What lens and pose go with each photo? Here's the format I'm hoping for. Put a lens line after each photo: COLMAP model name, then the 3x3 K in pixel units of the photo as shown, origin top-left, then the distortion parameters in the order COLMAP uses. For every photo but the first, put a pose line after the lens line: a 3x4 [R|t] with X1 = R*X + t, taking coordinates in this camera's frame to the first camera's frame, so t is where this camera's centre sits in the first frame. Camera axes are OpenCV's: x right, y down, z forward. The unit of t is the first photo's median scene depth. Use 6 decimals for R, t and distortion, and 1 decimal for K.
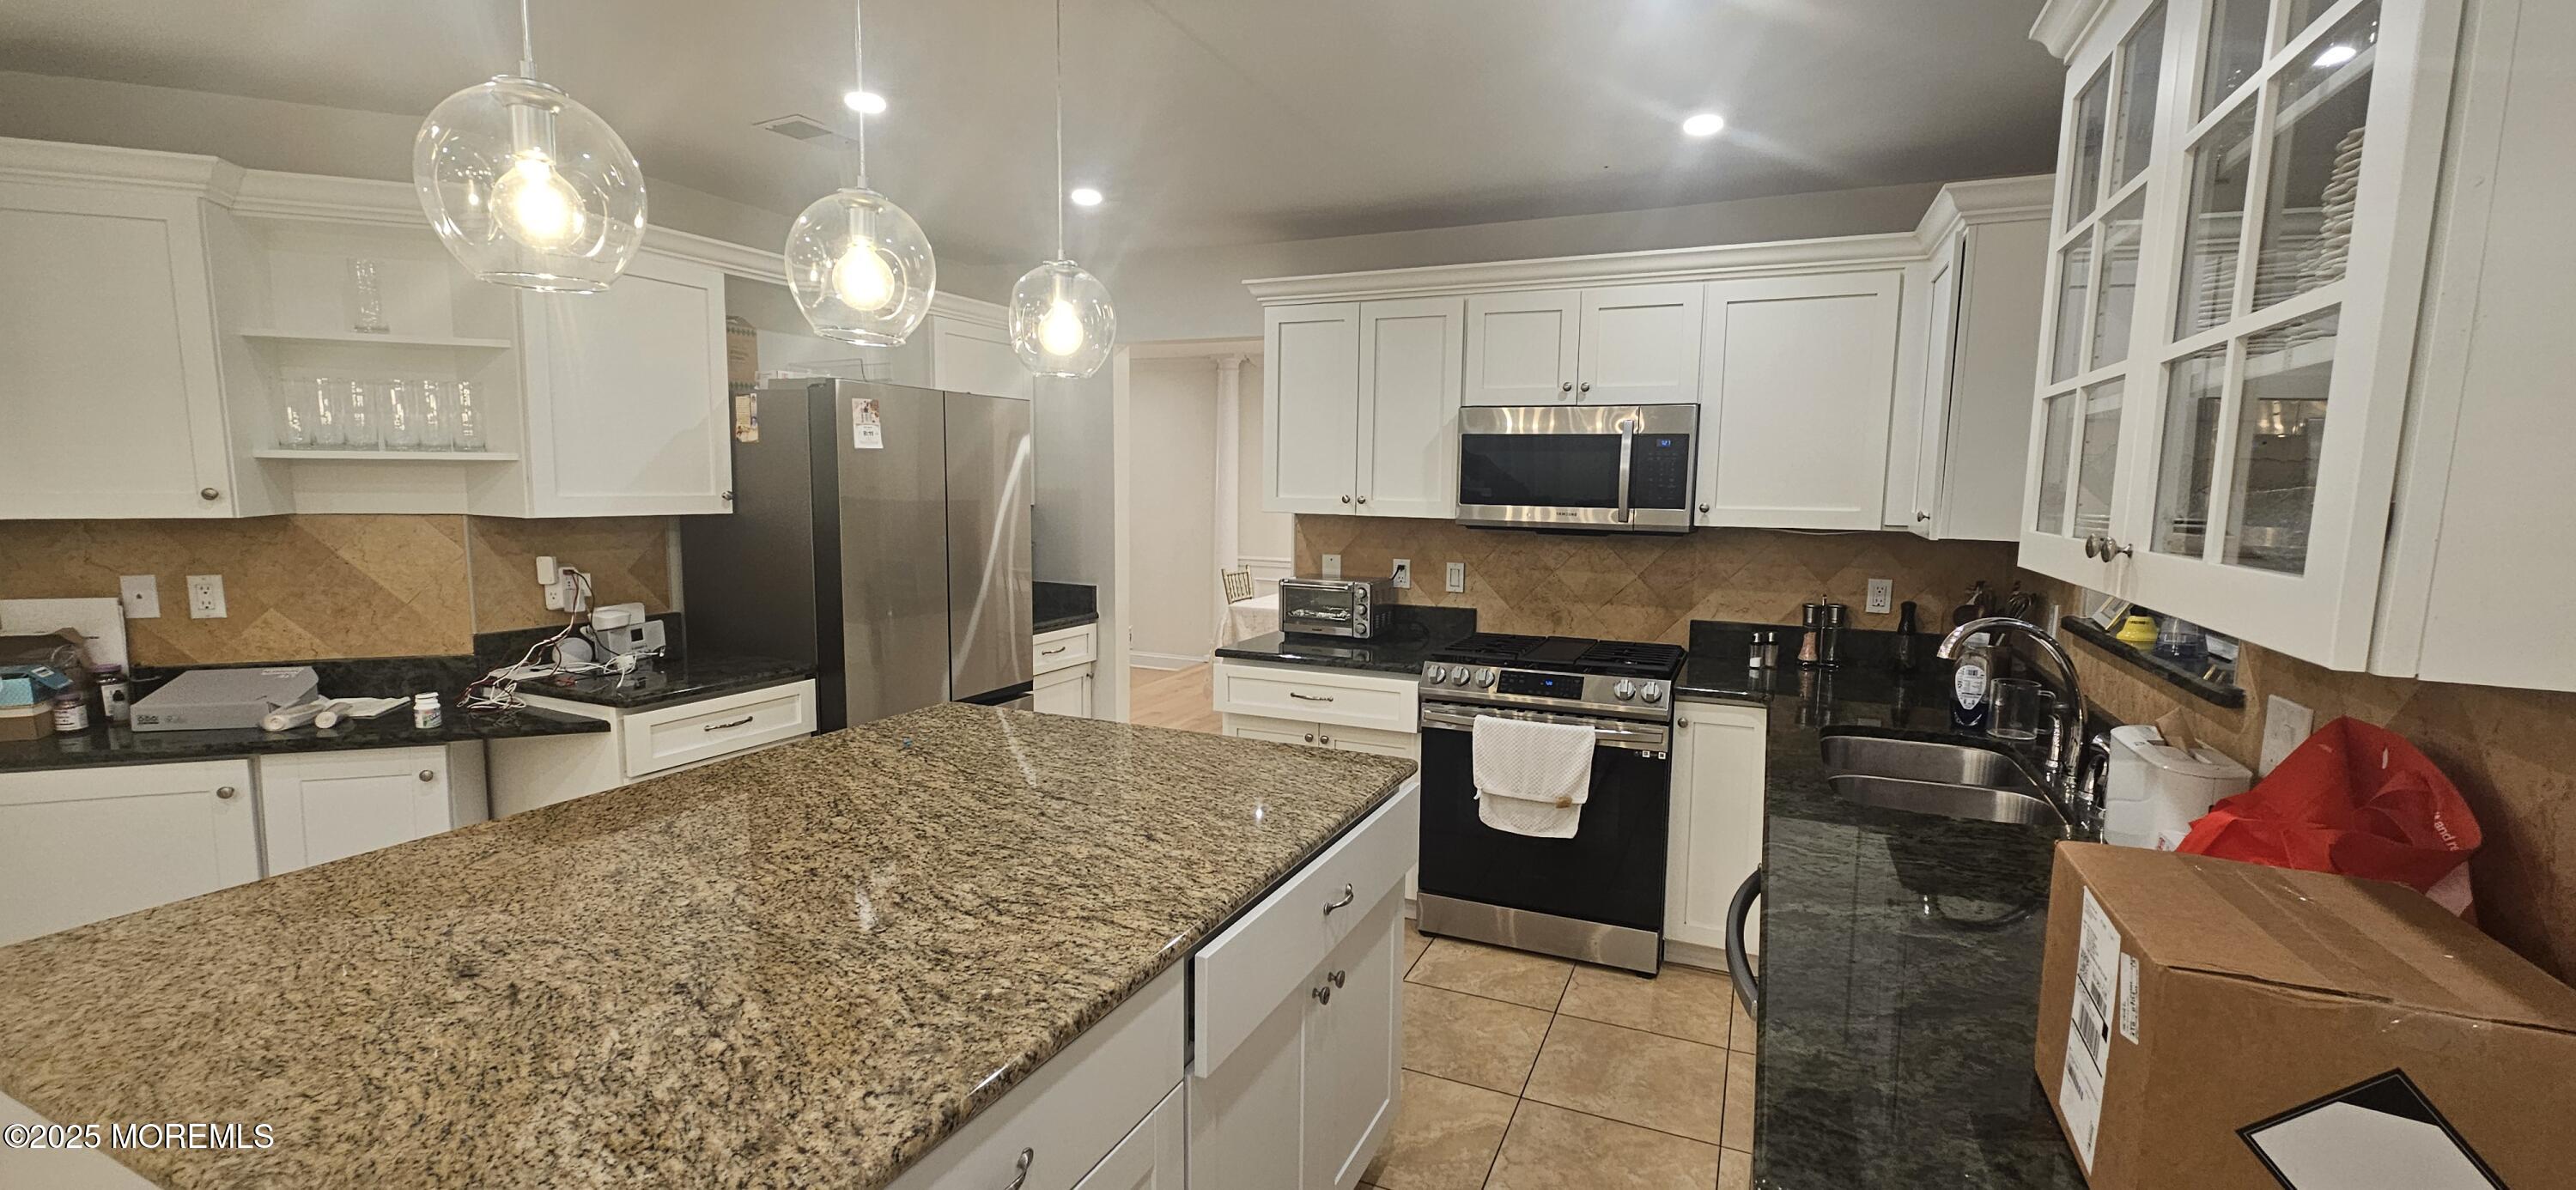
lens RADIAL K [[1044.6, 0, 1312.3], [0, 1044.6, 605.5], [0, 0, 1]] dist [0.008768, -0.000195]
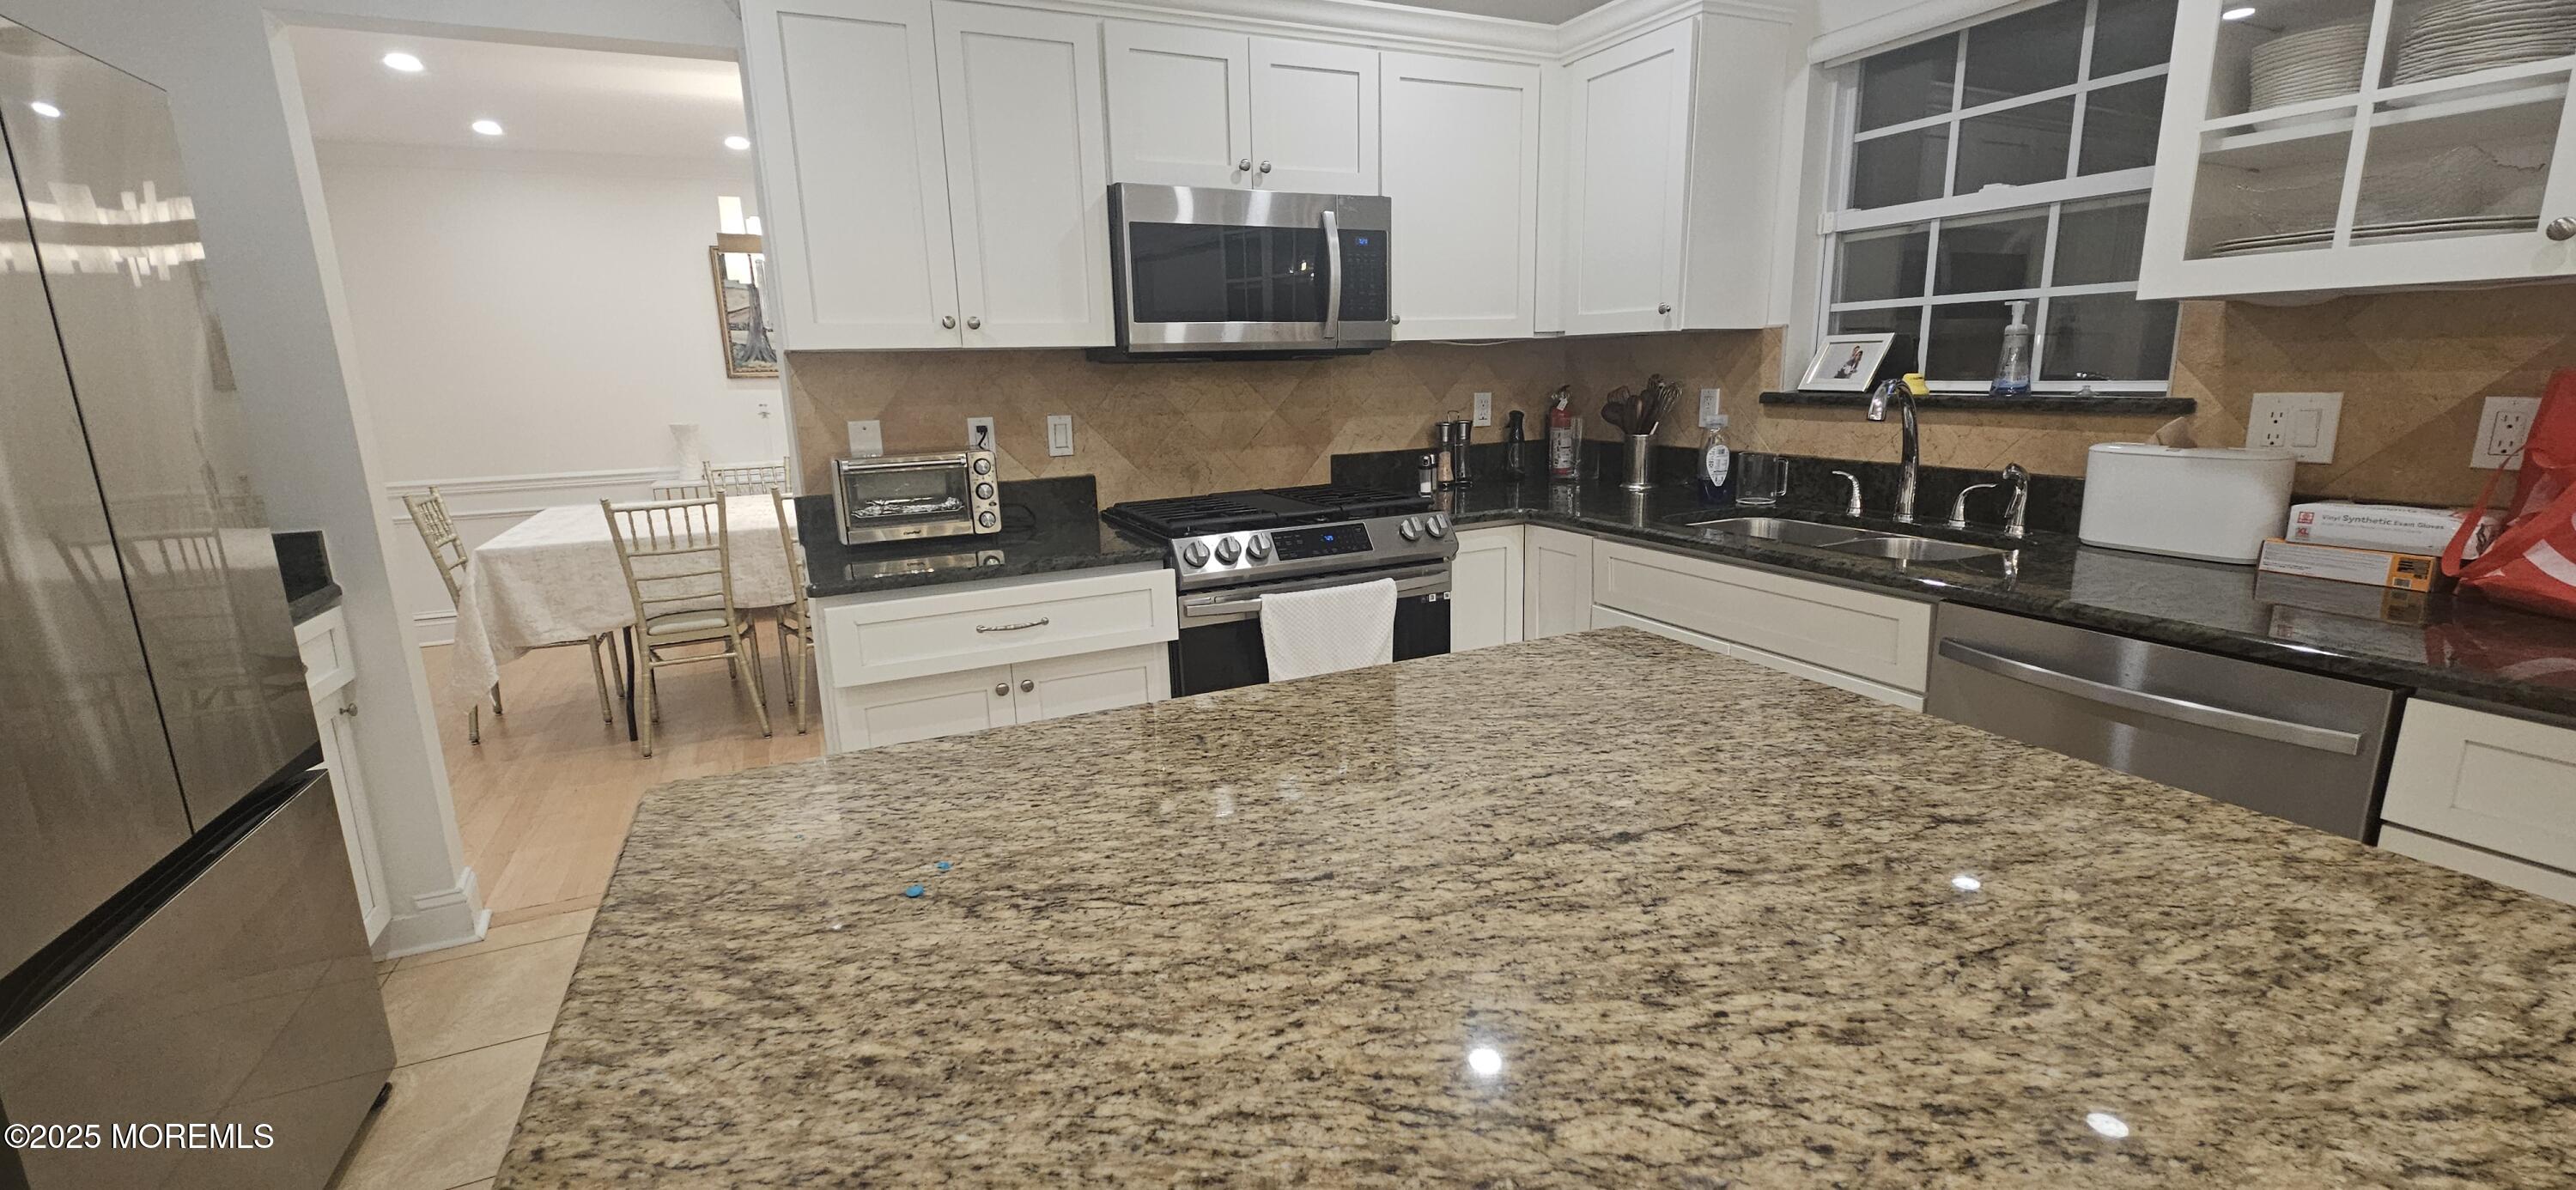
lens RADIAL K [[1044.6, 0, 1284.2], [0, 1044.6, 600.3], [0, 0, 1]] dist [0.008768, -0.000195]
pose [[0.657497, -0.196819, 0.727296, -0.403679], [0.127889, 0.980425, 0.149705, -0.004068], [-0.742524, -0.005418, 0.669797, 0.492981]]
